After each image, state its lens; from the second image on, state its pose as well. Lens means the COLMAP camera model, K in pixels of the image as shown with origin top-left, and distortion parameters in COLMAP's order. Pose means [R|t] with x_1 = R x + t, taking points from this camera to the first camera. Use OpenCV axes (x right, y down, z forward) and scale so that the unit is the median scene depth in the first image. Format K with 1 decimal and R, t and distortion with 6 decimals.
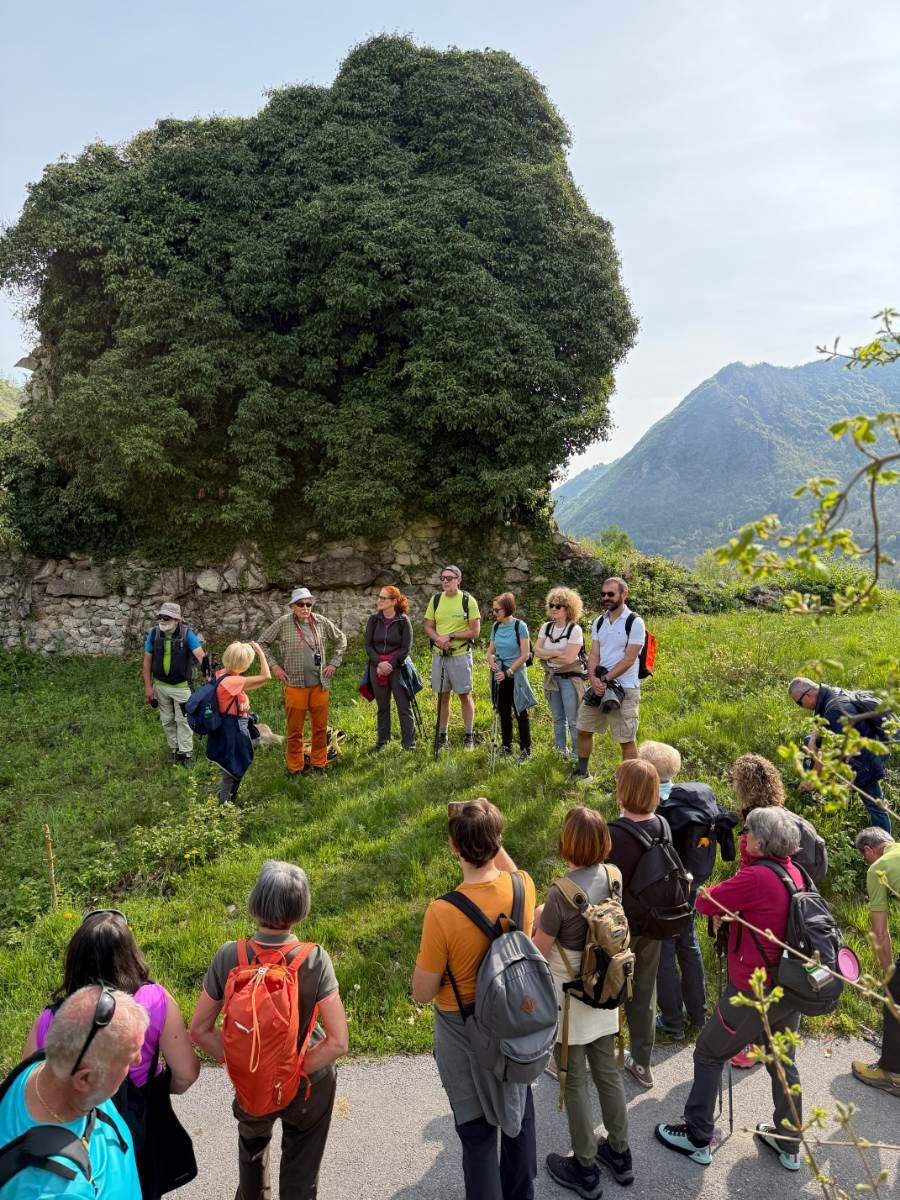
lens RADIAL K [[845.5, 0, 459.4], [0, 845.5, 602.6], [0, 0, 1]] dist [0.049179, -0.066154]
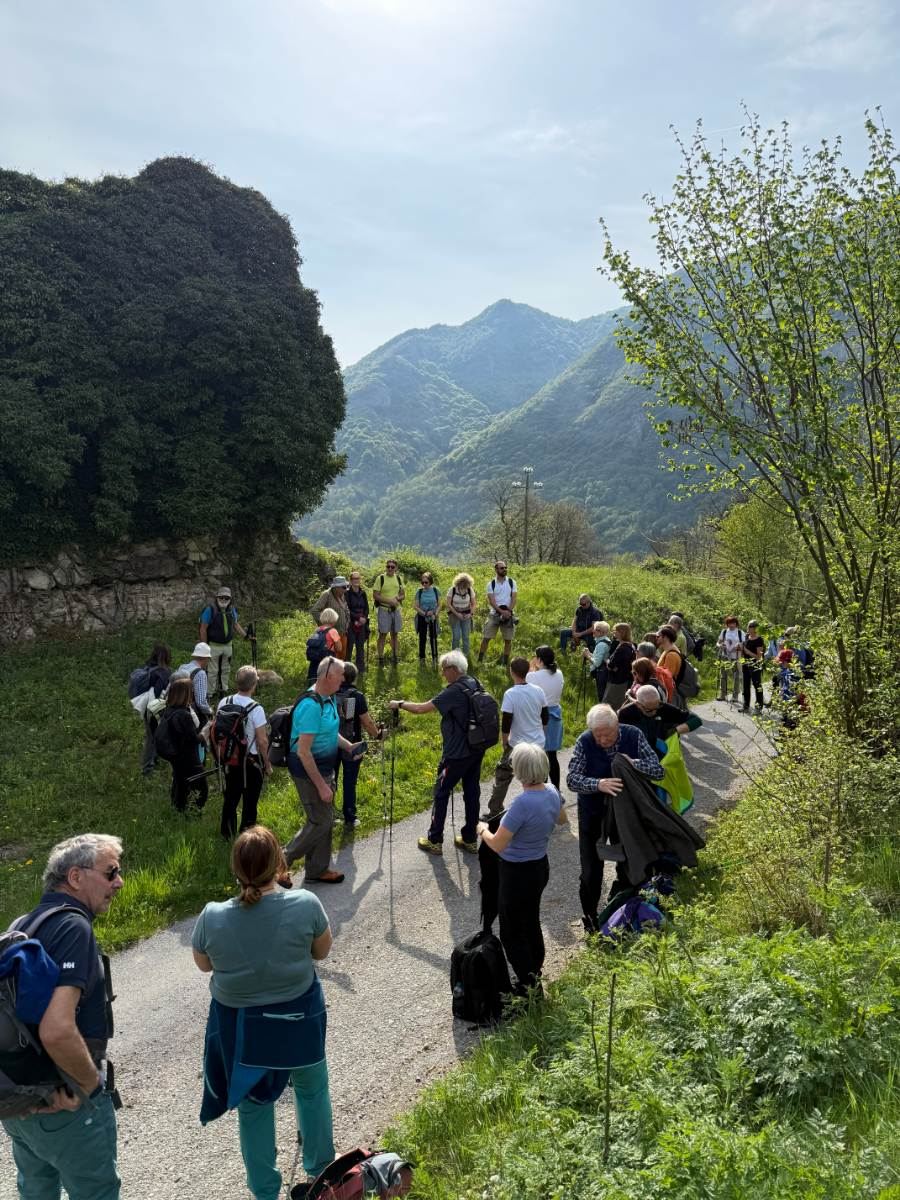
lens RADIAL K [[845.5, 0, 455.6], [0, 845.5, 598.4], [0, 0, 1]] dist [0.049179, -0.066154]
pose [[0.717384, -0.059983, 0.694091, -0.785847], [0.061048, 0.997867, 0.023137, 0.007637], [-0.693998, 0.025775, 0.719515, -0.223425]]
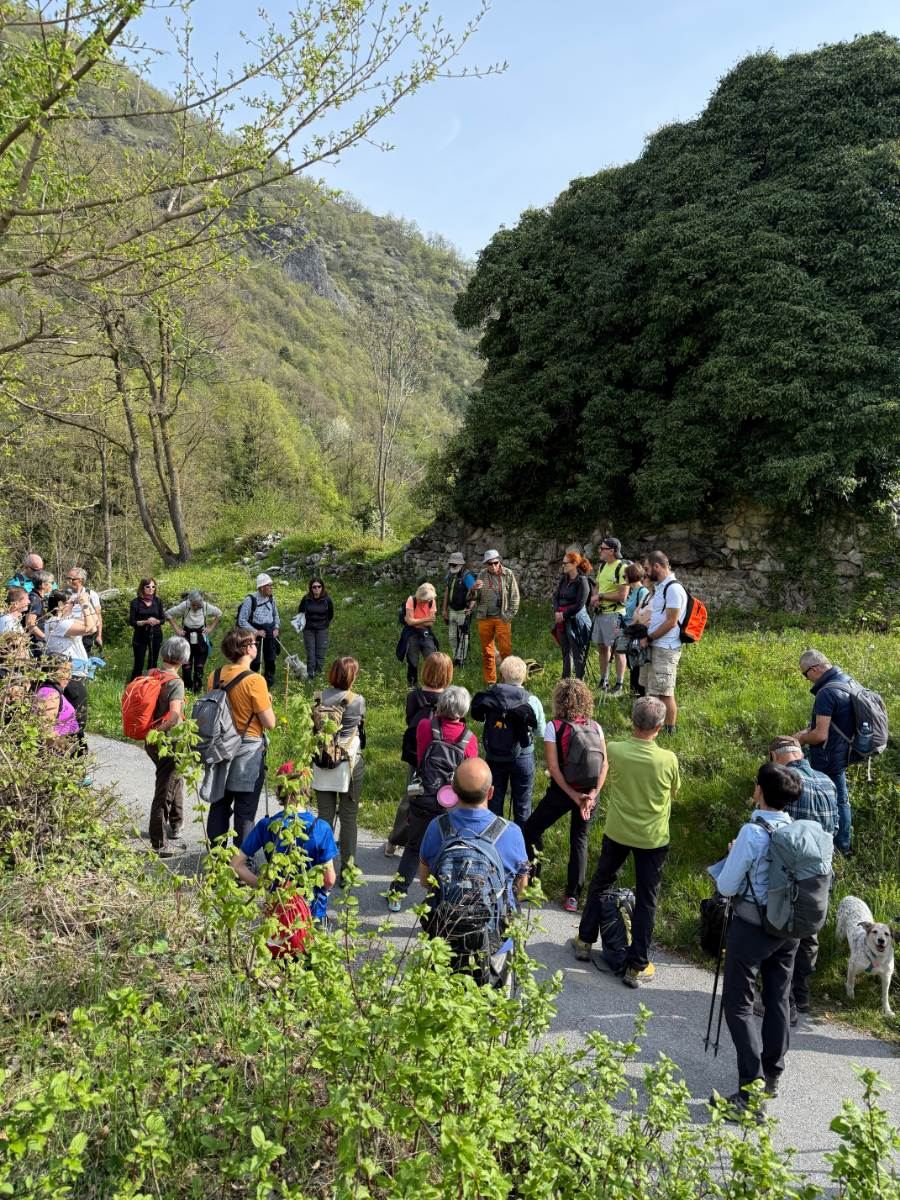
lens RADIAL K [[845.5, 0, 432.7], [0, 845.5, 602.2], [0, 0, 1]] dist [0.049179, -0.066154]
pose [[0.729327, 0.112920, -0.674783, 0.447933], [-0.107882, 0.992928, 0.049558, 0.010306], [0.675607, 0.036653, 0.736351, -0.039681]]
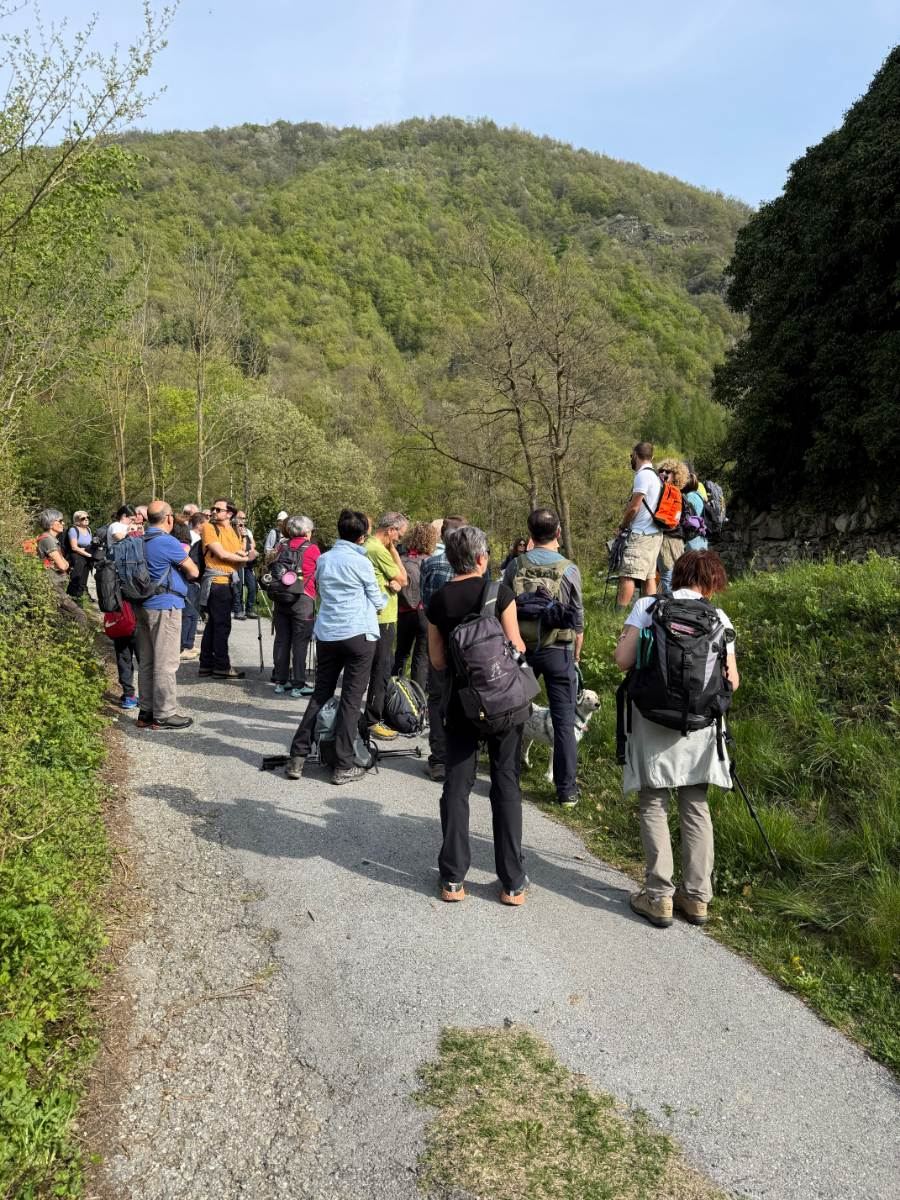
lens RADIAL K [[845.5, 0, 442.6], [0, 845.5, 596.2], [0, 0, 1]] dist [0.049179, -0.066154]
pose [[0.215165, 0.044926, -0.975544, 0.785728], [-0.107448, 0.993966, 0.022075, 0.116177], [0.970649, 0.100071, 0.218693, 0.299993]]
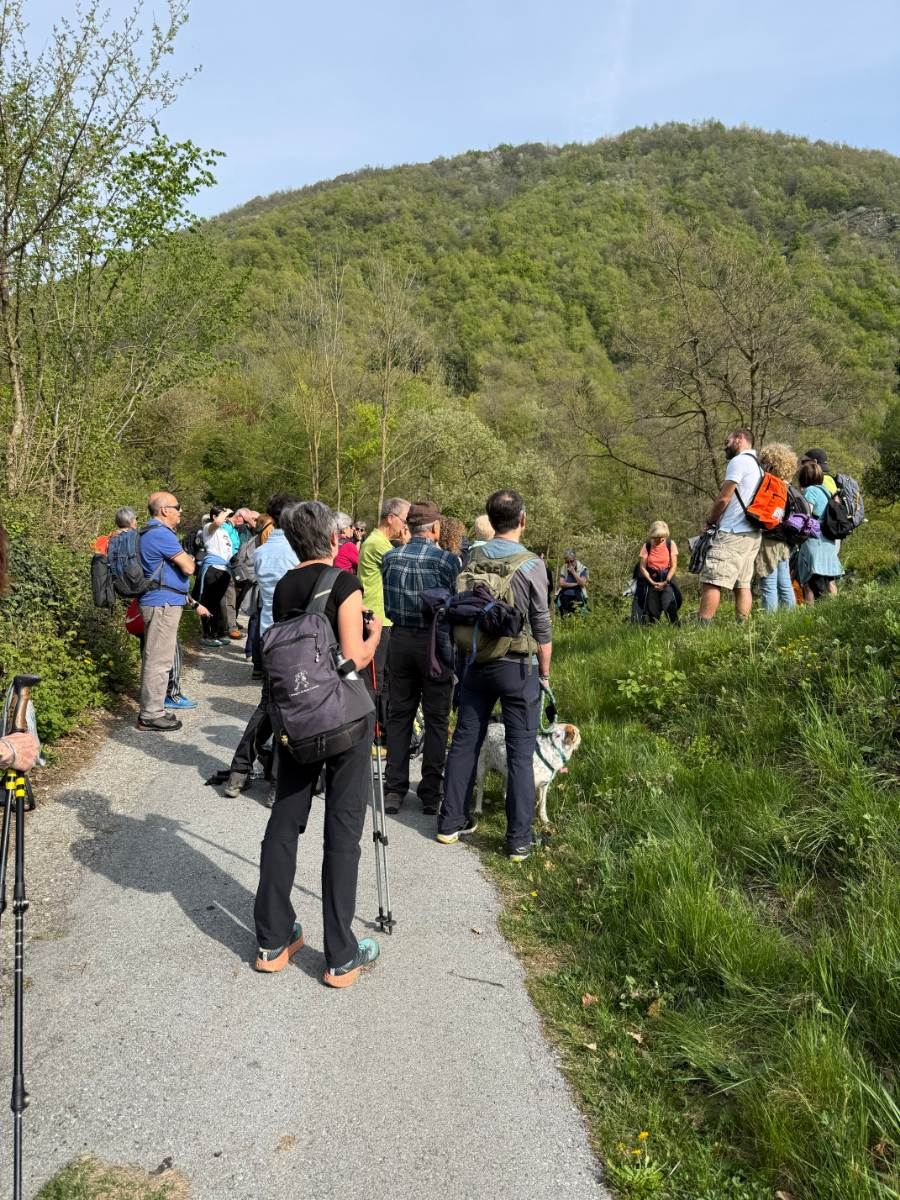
lens RADIAL K [[845.5, 0, 448.9], [0, 845.5, 596.3], [0, 0, 1]] dist [0.049179, -0.066154]
pose [[-0.026653, 0.029450, -0.999211, 0.724136], [-0.127121, 0.991351, 0.032609, 0.110704], [0.991529, 0.127890, -0.022679, 0.439202]]
